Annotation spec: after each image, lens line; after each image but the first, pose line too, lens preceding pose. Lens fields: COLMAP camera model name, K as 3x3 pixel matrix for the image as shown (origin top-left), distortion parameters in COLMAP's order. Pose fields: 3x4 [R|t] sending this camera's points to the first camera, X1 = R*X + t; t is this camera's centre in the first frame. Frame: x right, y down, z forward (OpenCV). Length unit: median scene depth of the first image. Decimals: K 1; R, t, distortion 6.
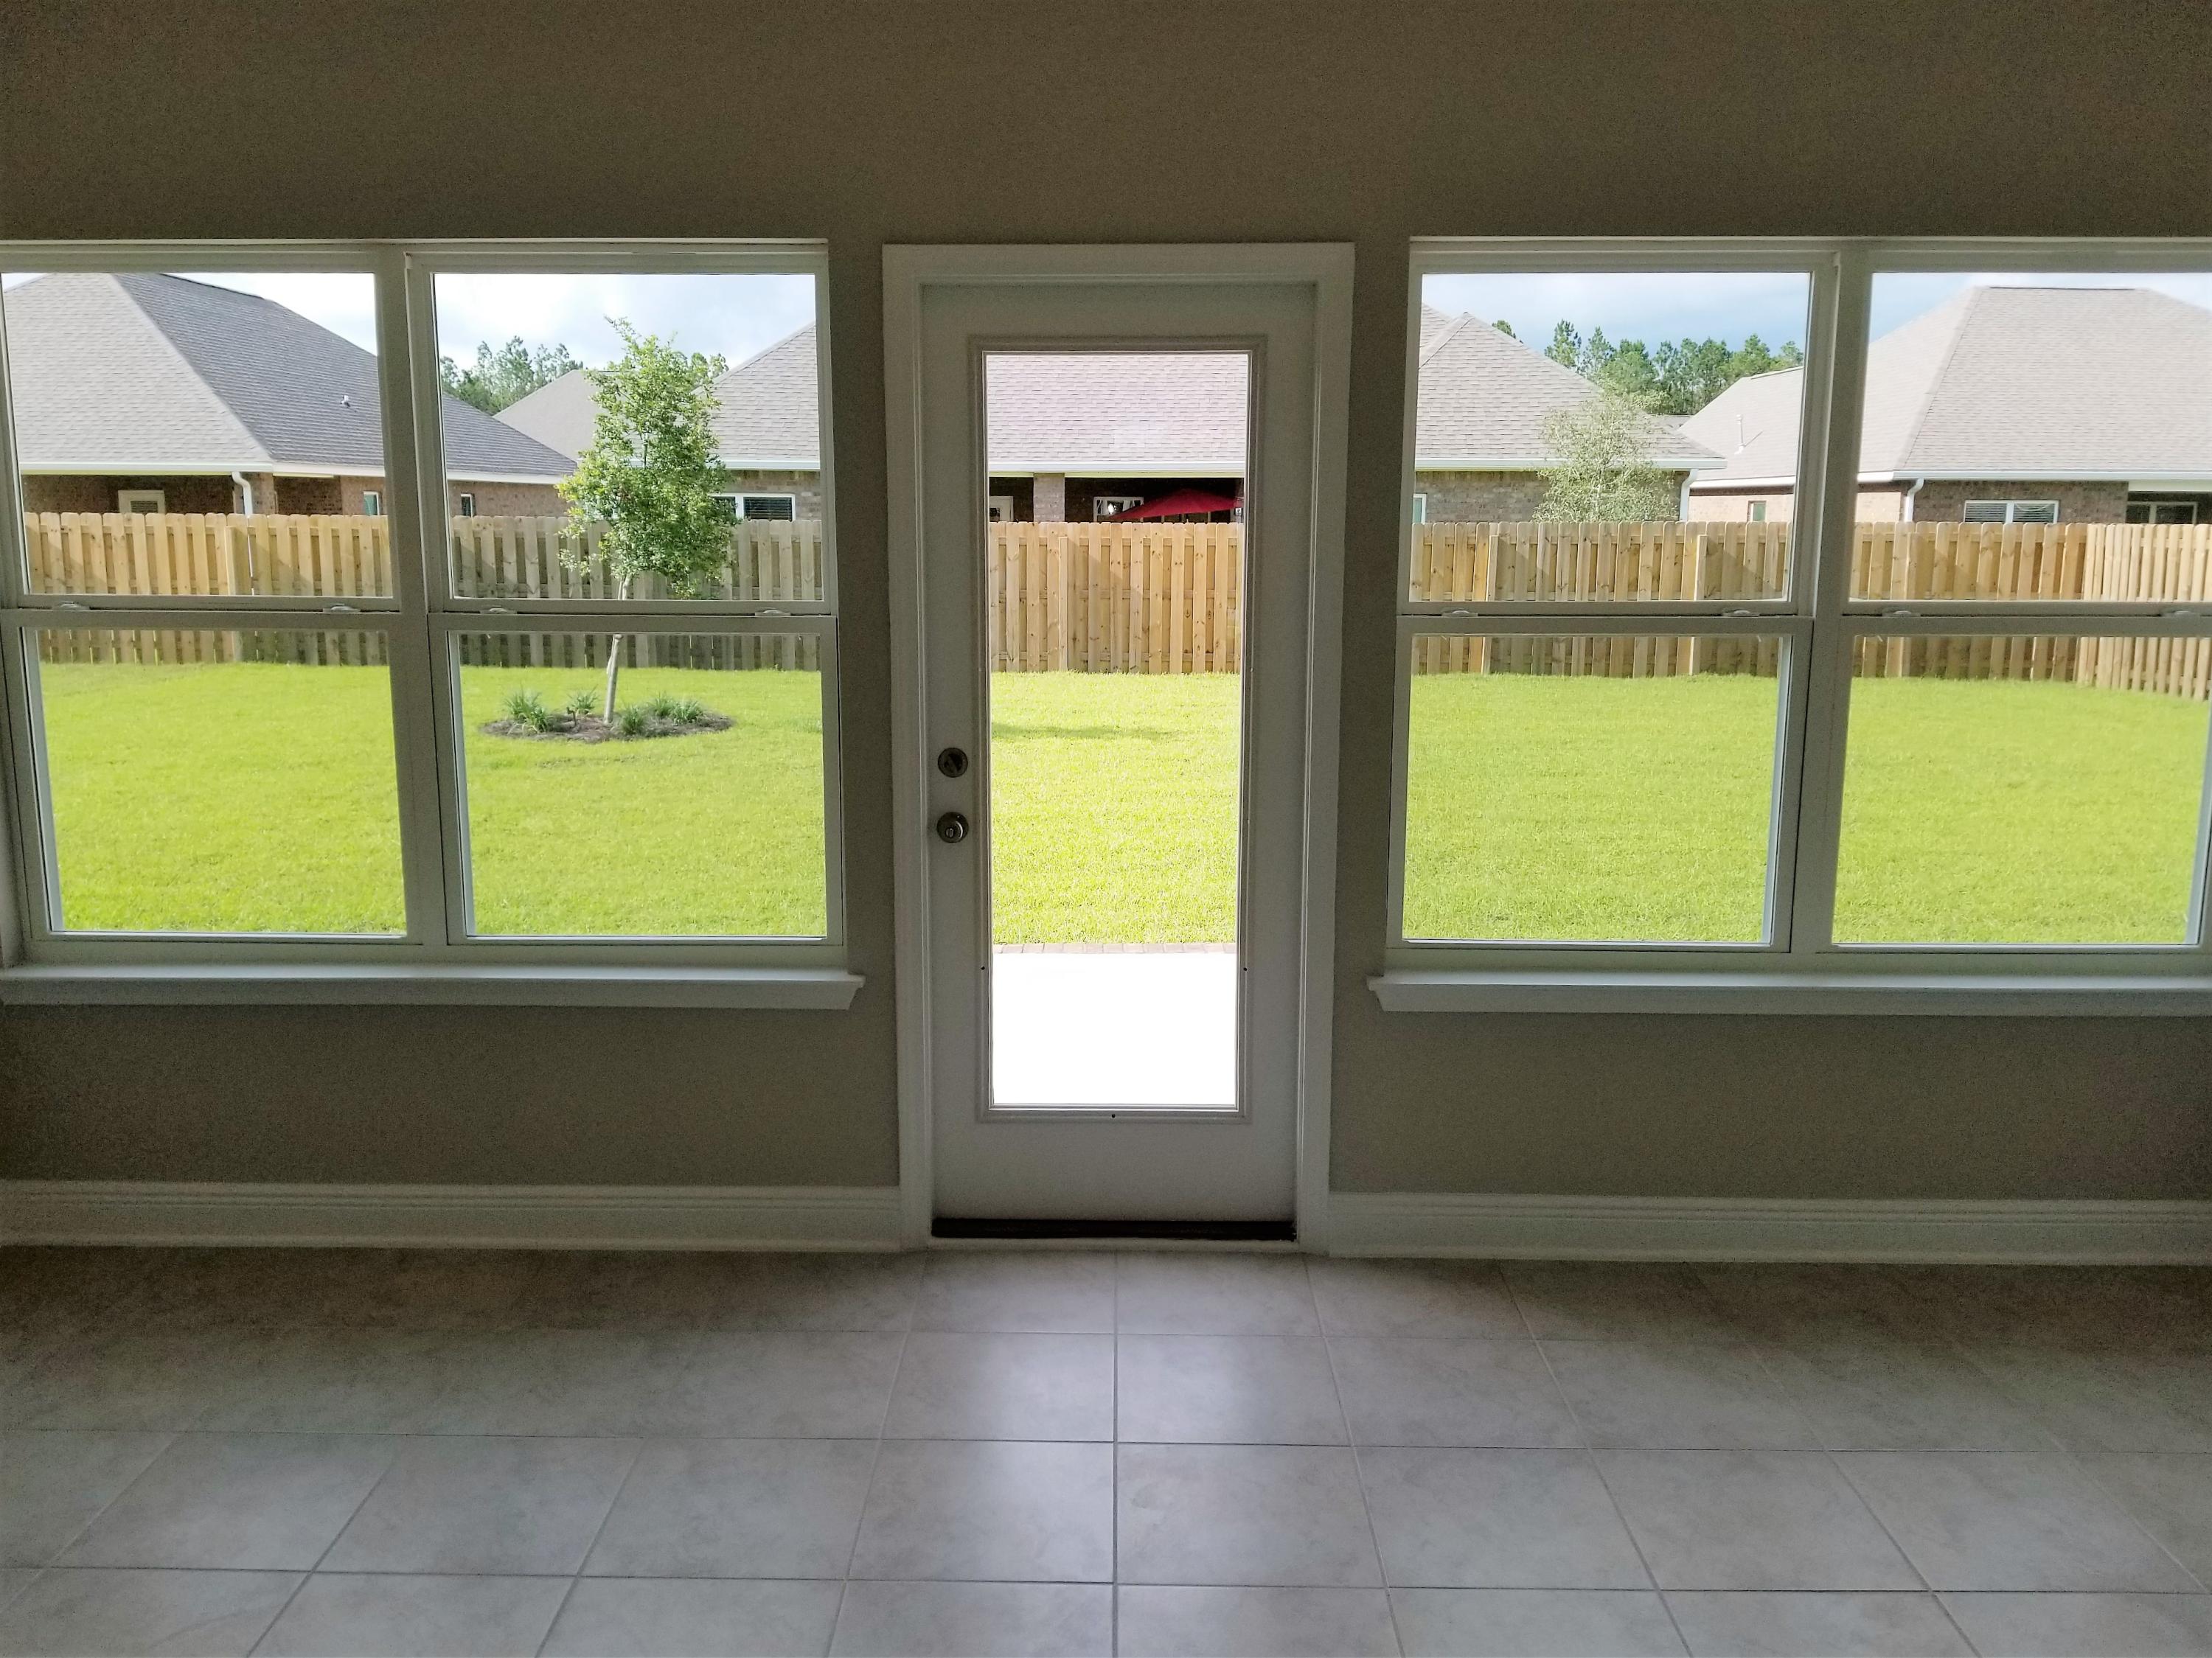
lens RADIAL K [[1812.8, 0, 1106.0], [0, 1812.8, 829.0], [0, 0, 1]] dist [0.076246, -0.148414]
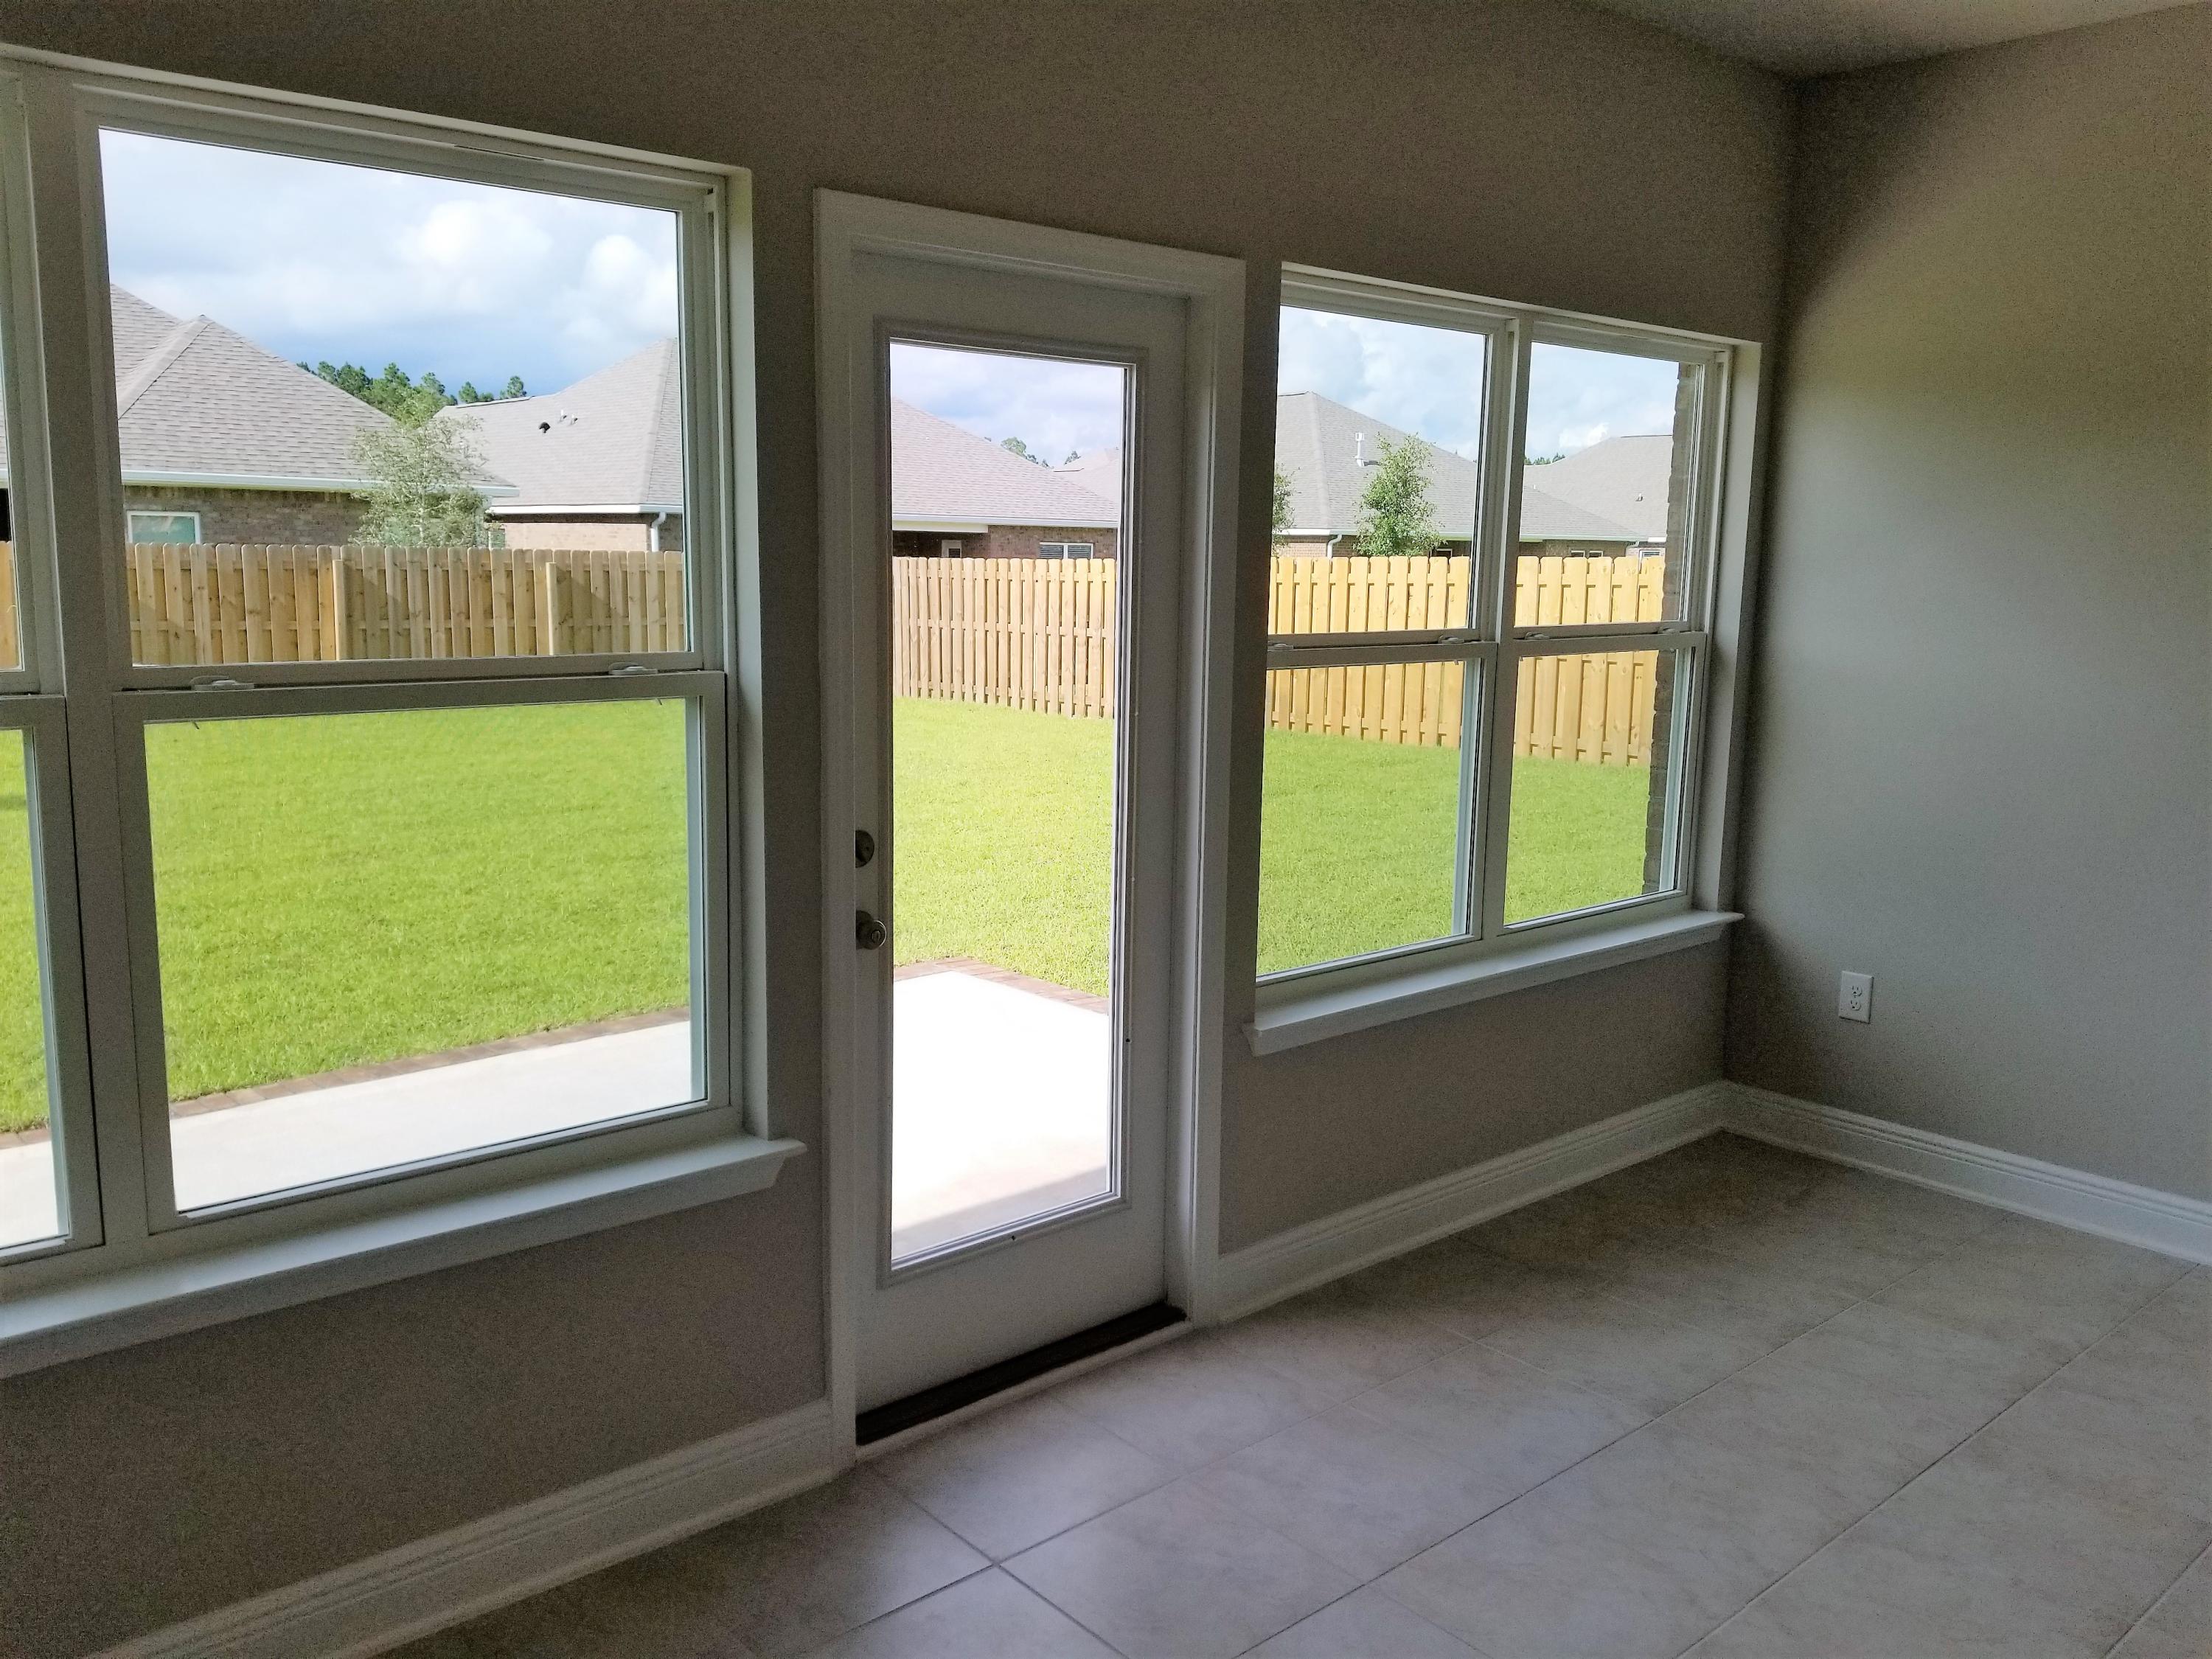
lens RADIAL K [[1754.5, 0, 1106.0], [0, 1754.5, 829.5], [0, 0, 1]] dist [0.055347, -0.120132]
pose [[0.731350, -0.095540, 0.675277, -0.515416], [0.101290, 0.994374, 0.030986, -0.056899], [-0.674439, 0.045737, 0.736913, 0.350566]]
